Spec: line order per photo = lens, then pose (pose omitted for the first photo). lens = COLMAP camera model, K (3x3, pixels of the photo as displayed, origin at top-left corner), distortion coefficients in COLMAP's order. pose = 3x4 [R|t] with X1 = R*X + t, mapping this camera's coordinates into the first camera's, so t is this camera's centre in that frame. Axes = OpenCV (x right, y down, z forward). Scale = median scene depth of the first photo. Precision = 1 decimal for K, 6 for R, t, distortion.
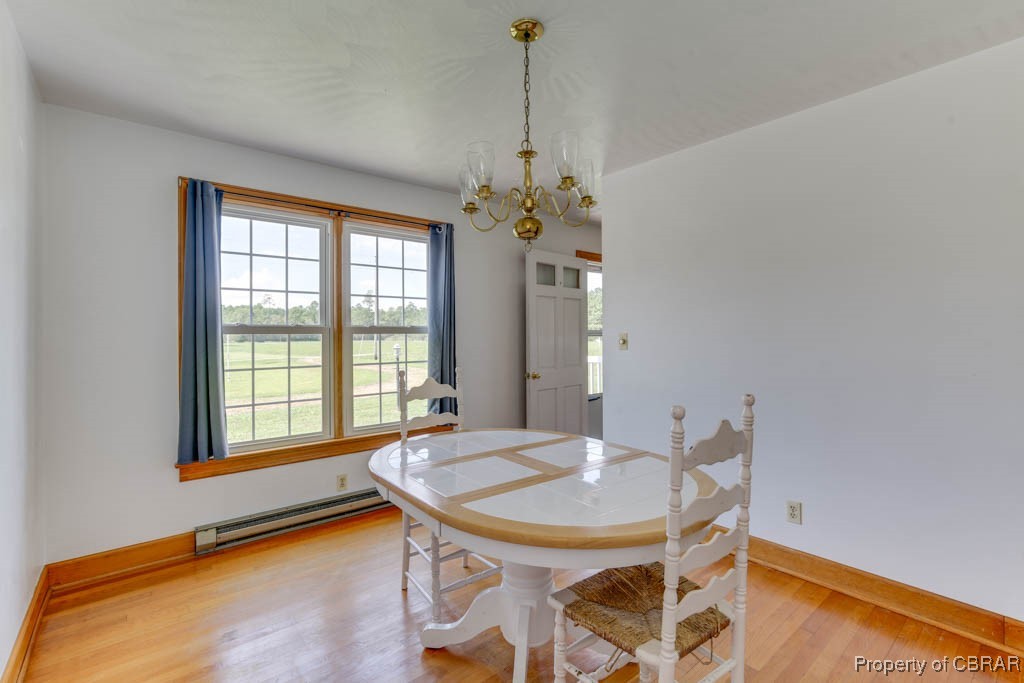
lens RADIAL K [[482.8, 0, 511.0], [0, 482.8, 333.2], [0, 0, 1]] dist [-0.004579, -0.000497]
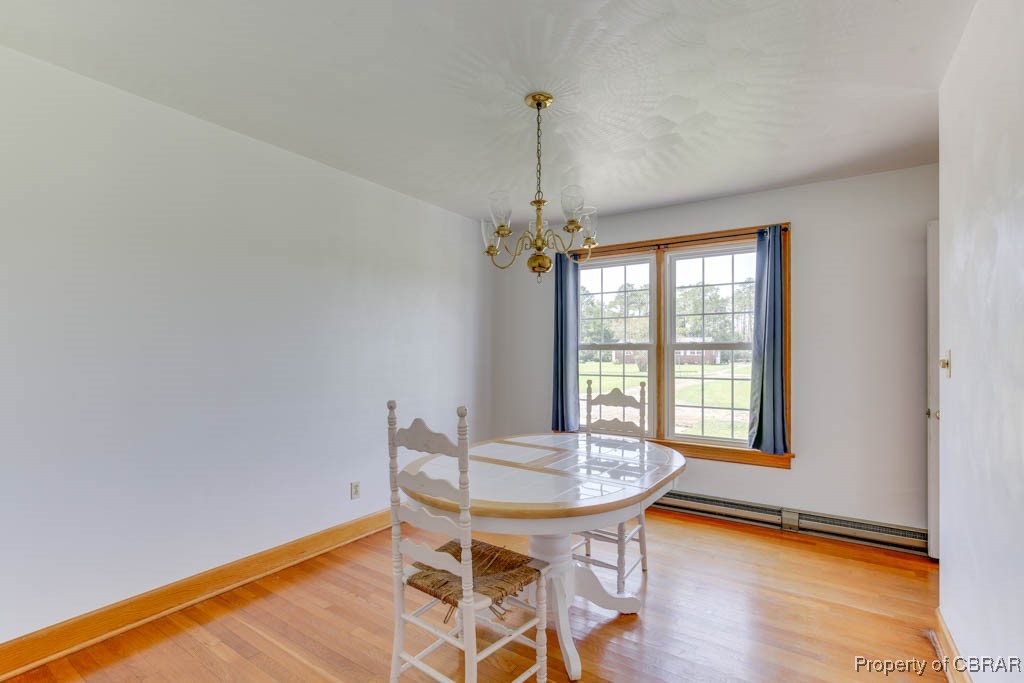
lens RADIAL K [[477.6, 0, 513.2], [0, 477.6, 353.0], [0, 0, 1]] dist [-0.001881, -0.000033]
pose [[0.292883, 0.006544, -0.956126, 0.736976], [0.002072, 0.999970, 0.007479, -0.001141], [0.956146, -0.004172, 0.292860, 0.369710]]
